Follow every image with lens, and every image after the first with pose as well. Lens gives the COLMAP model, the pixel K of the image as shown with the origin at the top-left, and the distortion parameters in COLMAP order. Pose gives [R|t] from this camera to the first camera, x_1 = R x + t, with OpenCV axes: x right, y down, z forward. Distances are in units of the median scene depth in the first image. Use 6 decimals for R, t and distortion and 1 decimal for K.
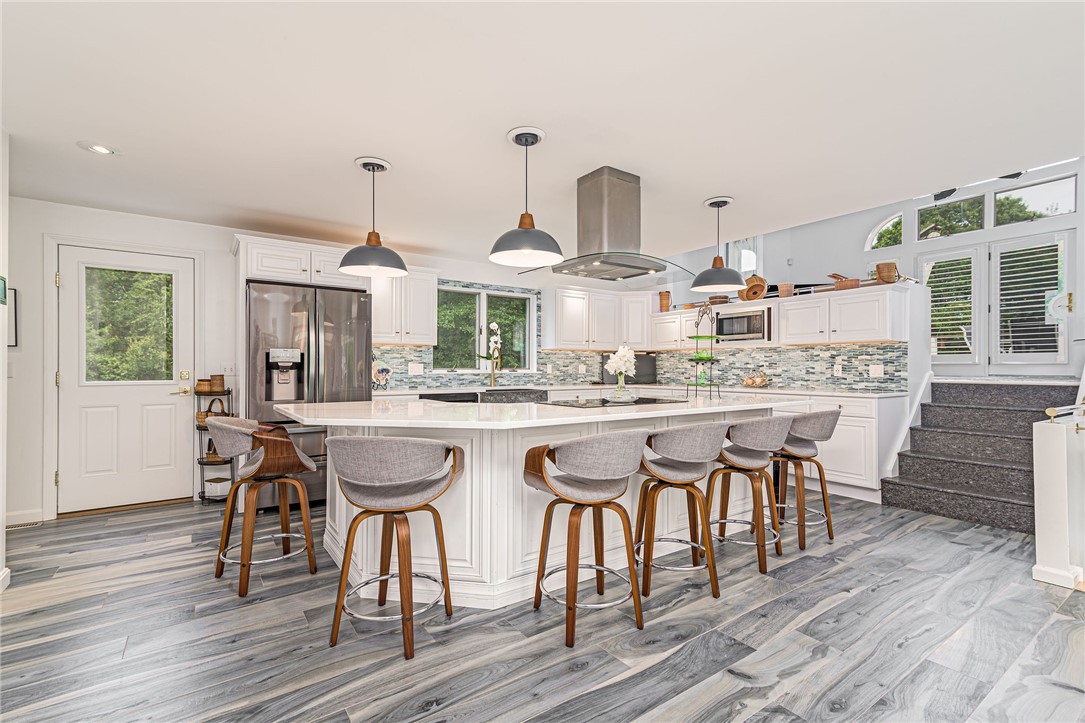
lens RADIAL K [[485.9, 0, 539.6], [0, 485.9, 364.6], [0, 0, 1]] dist [0.002009, 0.000300]
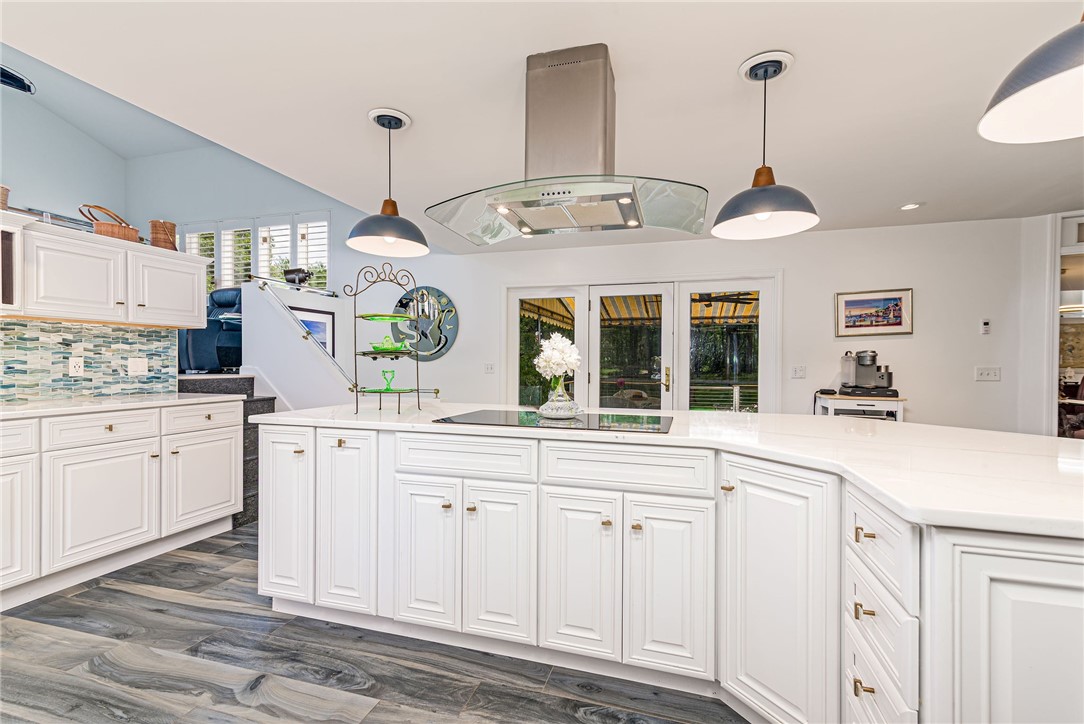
lens RADIAL K [[490.1, 0, 542.9], [0, 490.1, 367.7], [0, 0, 1]] dist [0.002901, -0.000005]
pose [[-0.623182, -0.008802, 0.782028, -0.221503], [-0.009148, 0.999950, 0.003965, 0.005924], [-0.782024, -0.004683, -0.623231, 0.922046]]
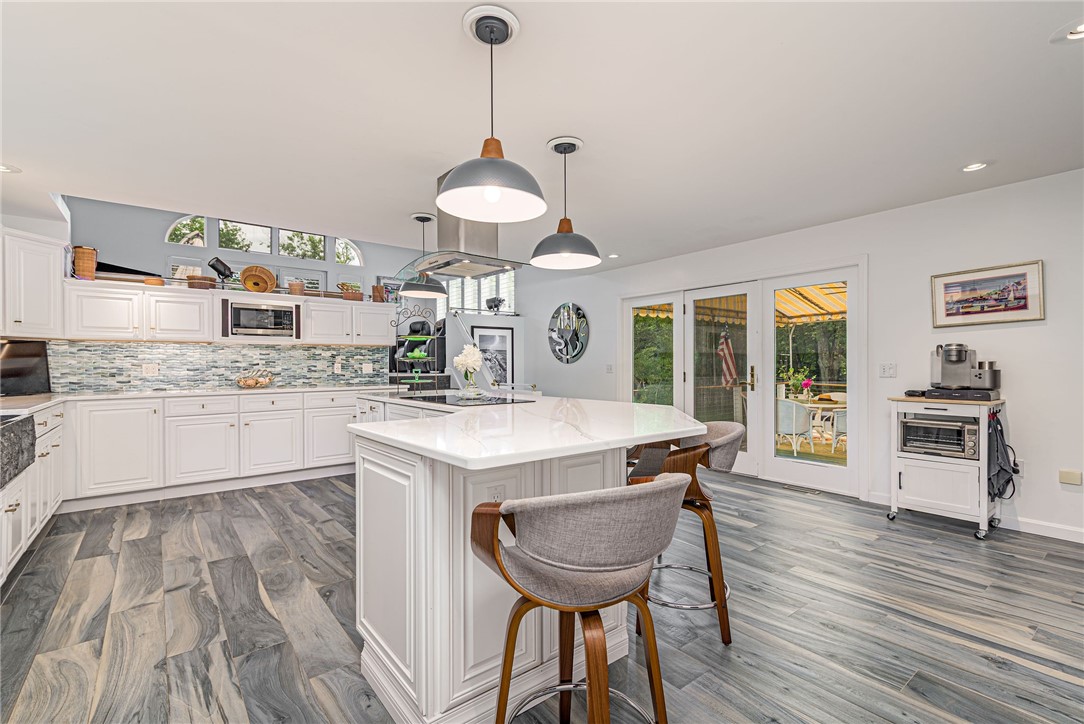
lens RADIAL K [[485.5, 0, 539.1], [0, 485.5, 365.1], [0, 0, 1]] dist [0.002009, 0.000300]
pose [[-0.060364, 0.002474, 0.998173, -0.556457], [-0.000487, 0.999997, -0.002508, 0.007020], [-0.998176, -0.000637, -0.060362, 0.591222]]
